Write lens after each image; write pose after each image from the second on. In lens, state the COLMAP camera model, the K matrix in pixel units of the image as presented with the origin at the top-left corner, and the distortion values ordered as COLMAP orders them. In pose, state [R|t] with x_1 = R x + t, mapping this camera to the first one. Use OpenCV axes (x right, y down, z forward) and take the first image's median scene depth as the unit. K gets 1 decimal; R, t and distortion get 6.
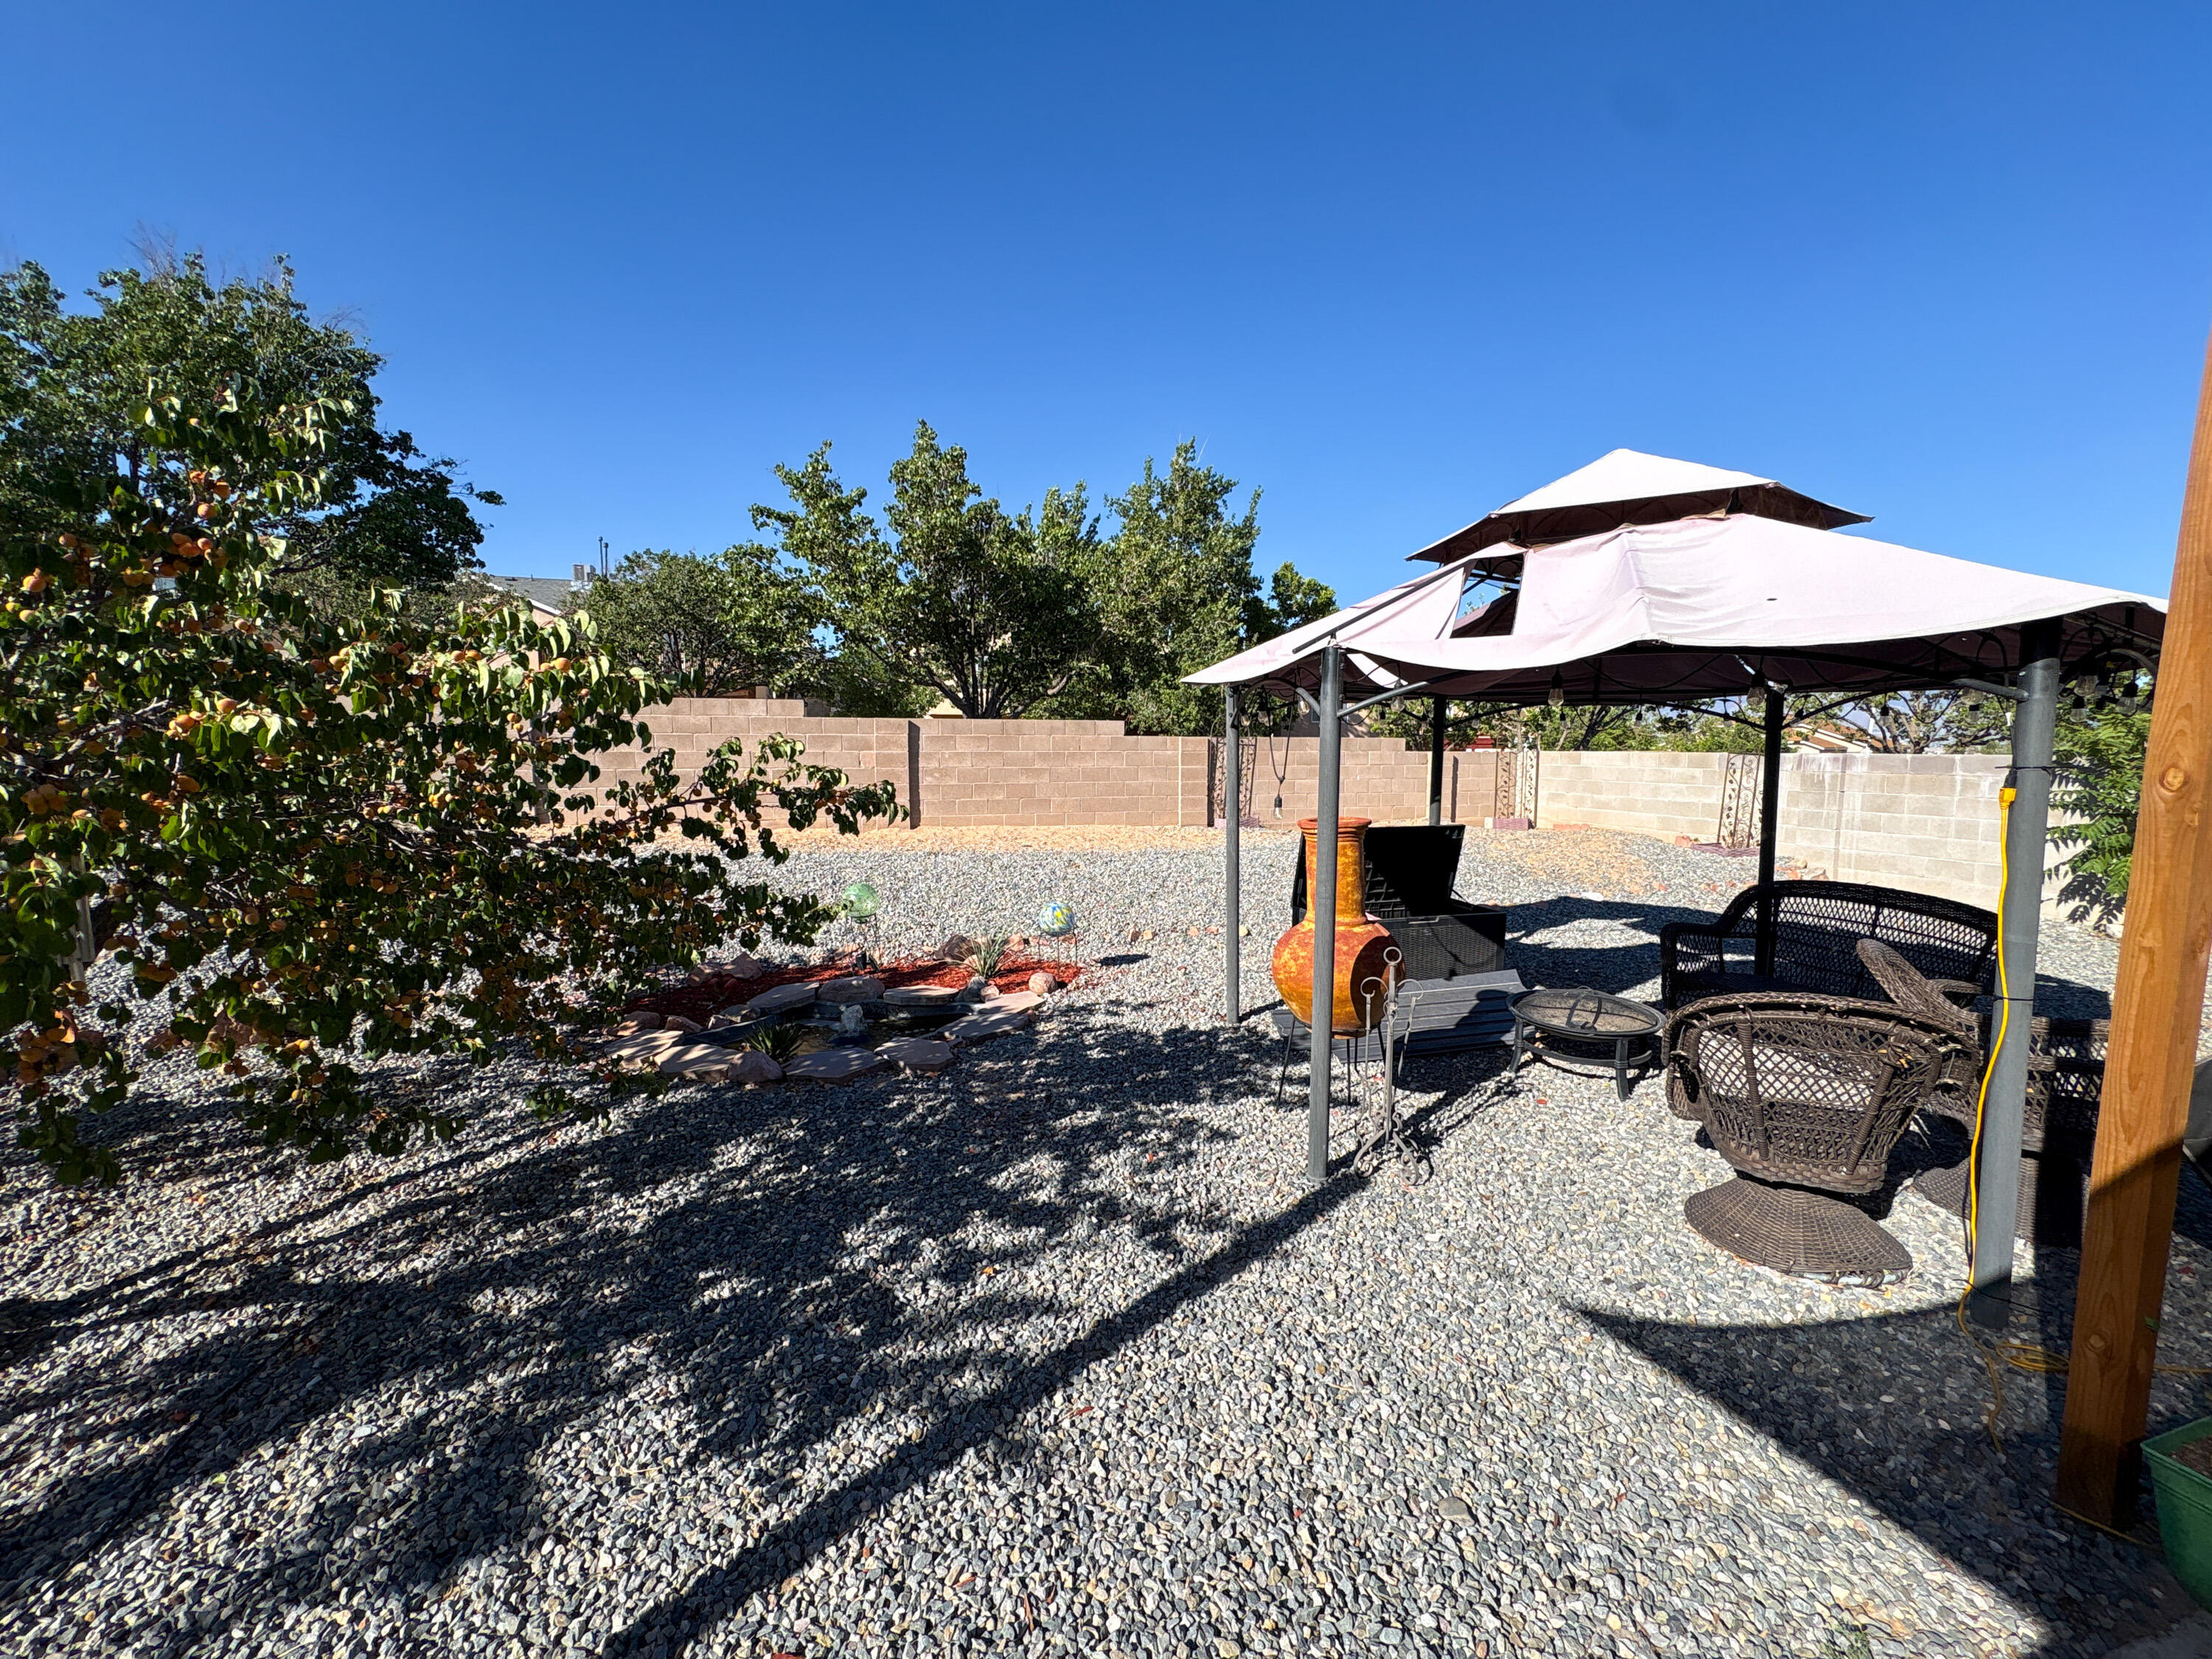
lens RADIAL K [[874.6, 0, 1105.7], [0, 874.6, 836.5], [0, 0, 1]] dist [0.000856, -0.000700]
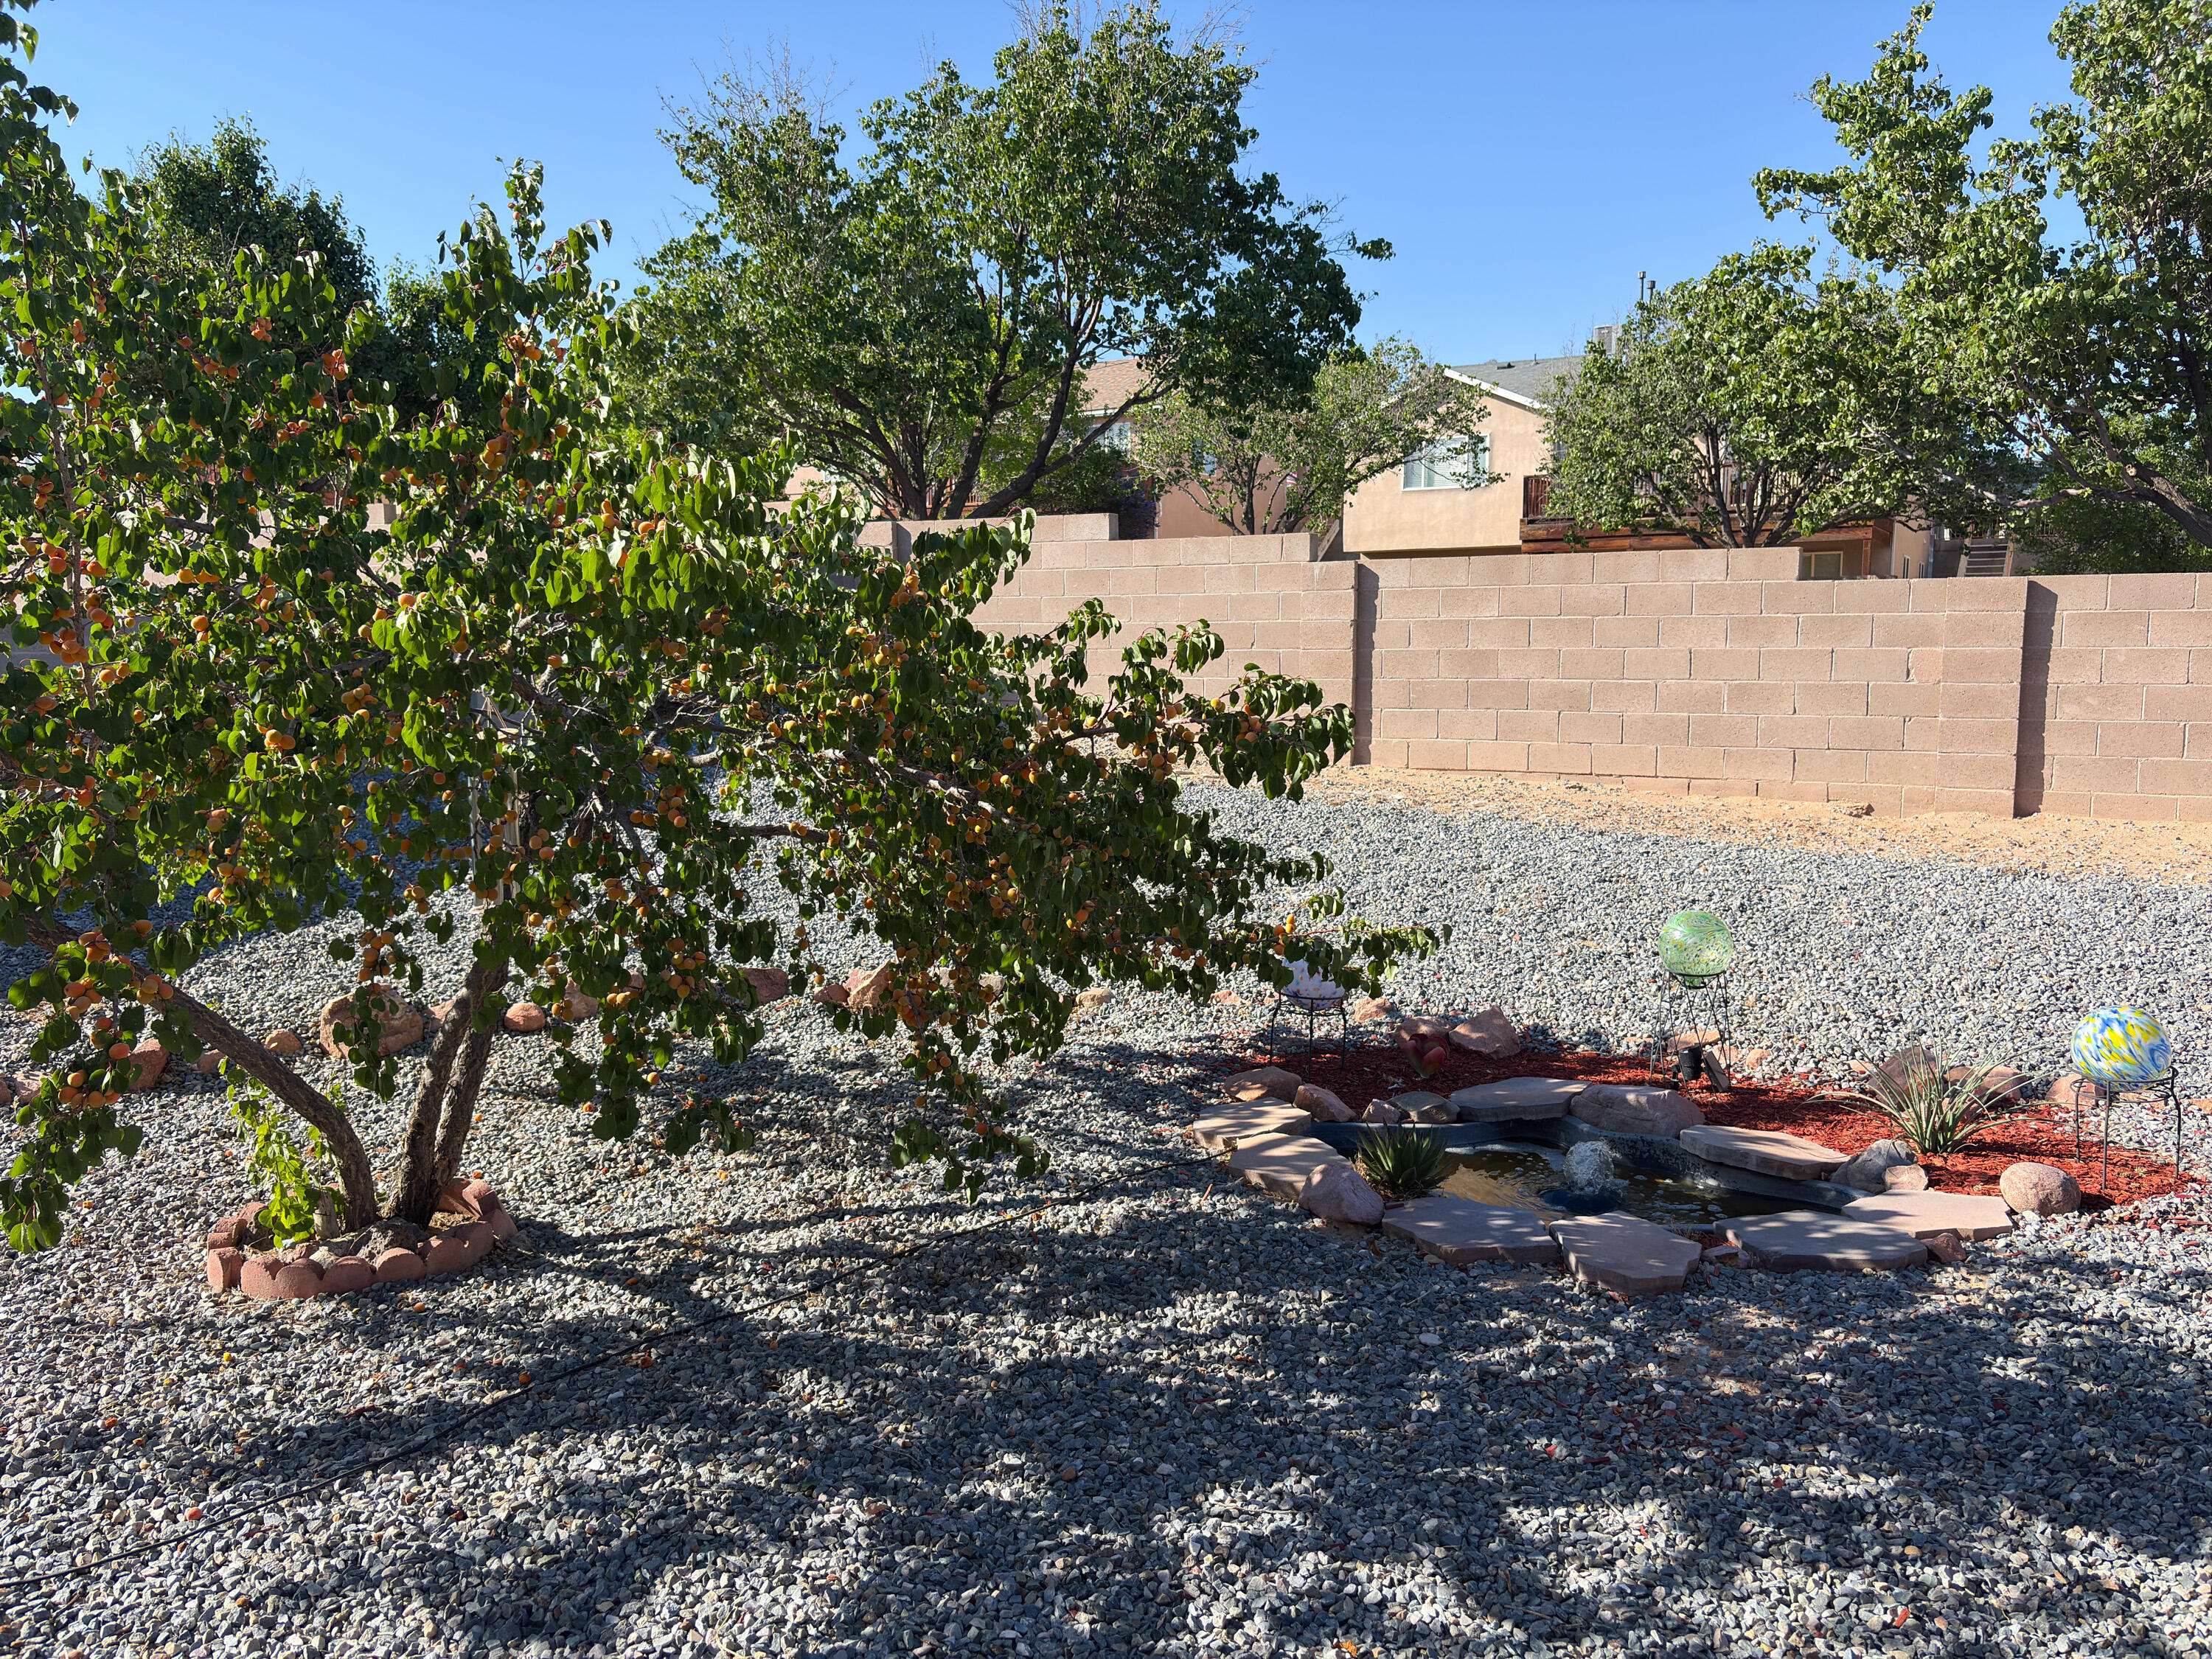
lens RADIAL K [[1671.2, 0, 1099.1], [0, 1671.2, 831.7], [0, 0, 1]] dist [0.036210, -0.038042]
pose [[0.662039, 0.081262, -0.745051, 0.227437], [-0.072233, 0.996395, 0.044491, -0.010313], [0.745980, 0.024363, 0.665522, 0.101375]]
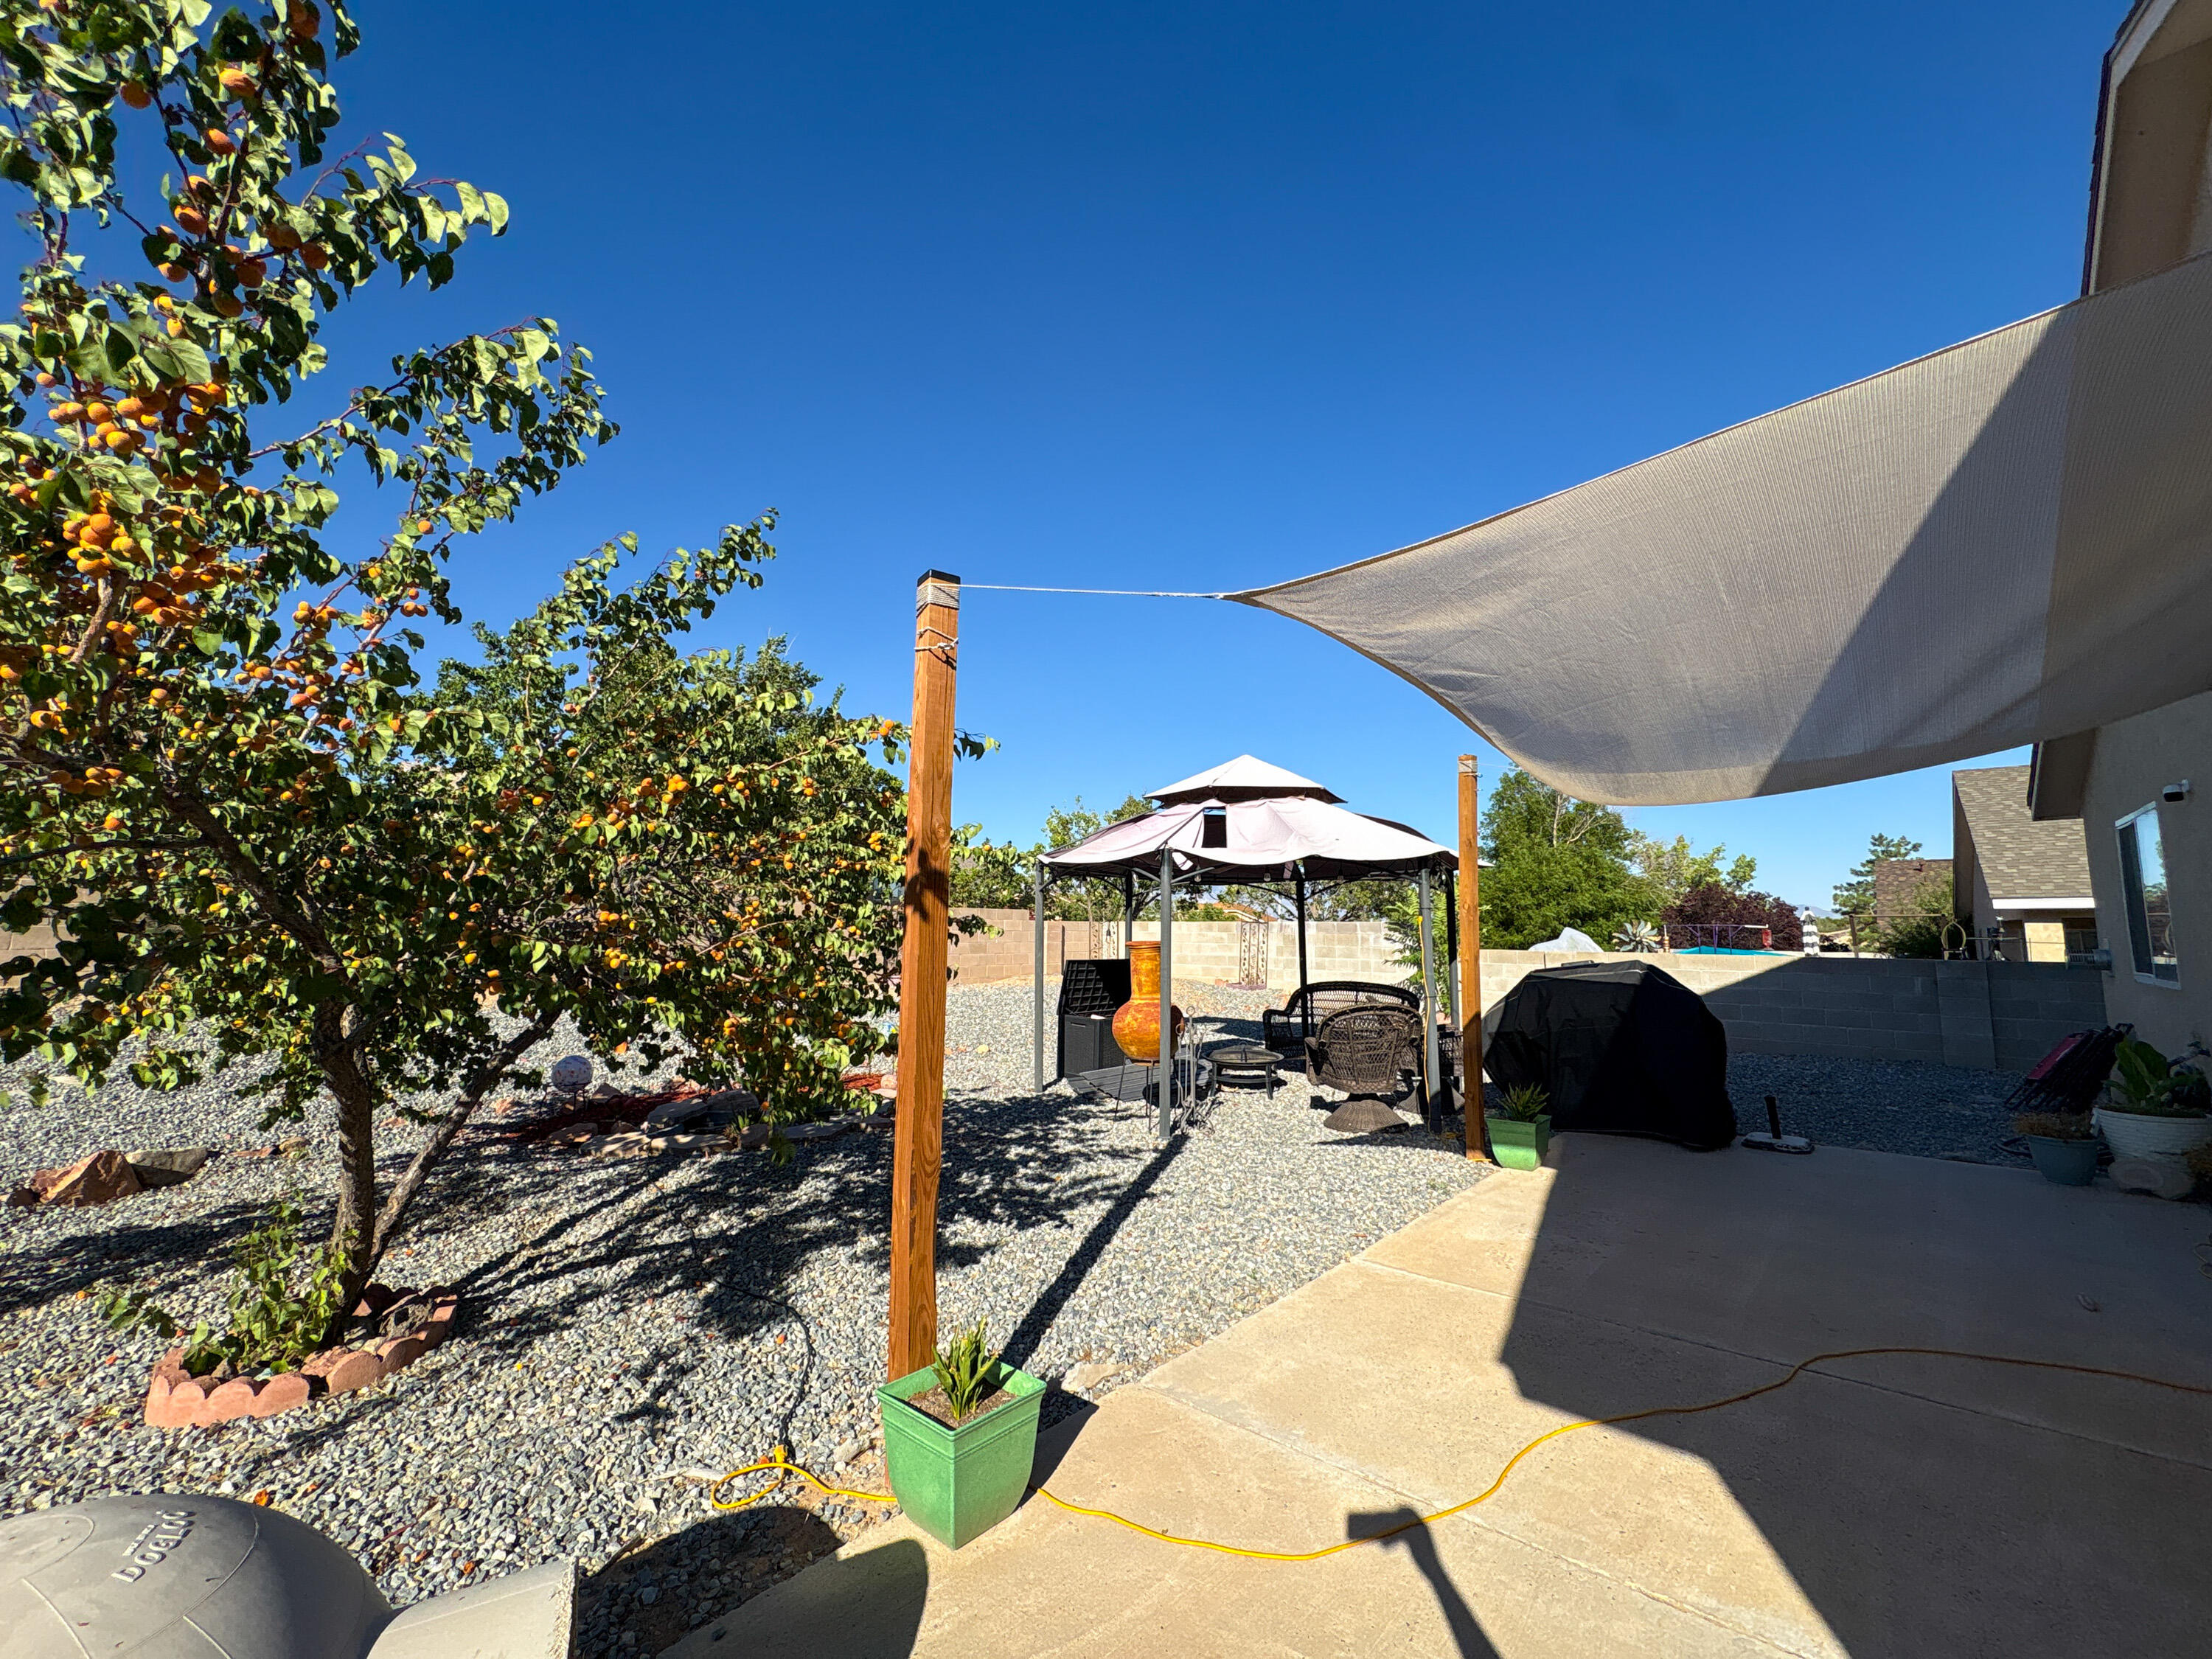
lens RADIAL K [[874.6, 0, 1105.9], [0, 874.6, 827.6], [0, 0, 1]] dist [0.000856, -0.000700]
pose [[0.864792, 0.061793, 0.498314, -0.479683], [0.045998, 0.978477, -0.201162, 0.074580], [-0.500020, 0.196884, 0.843337, -0.348435]]
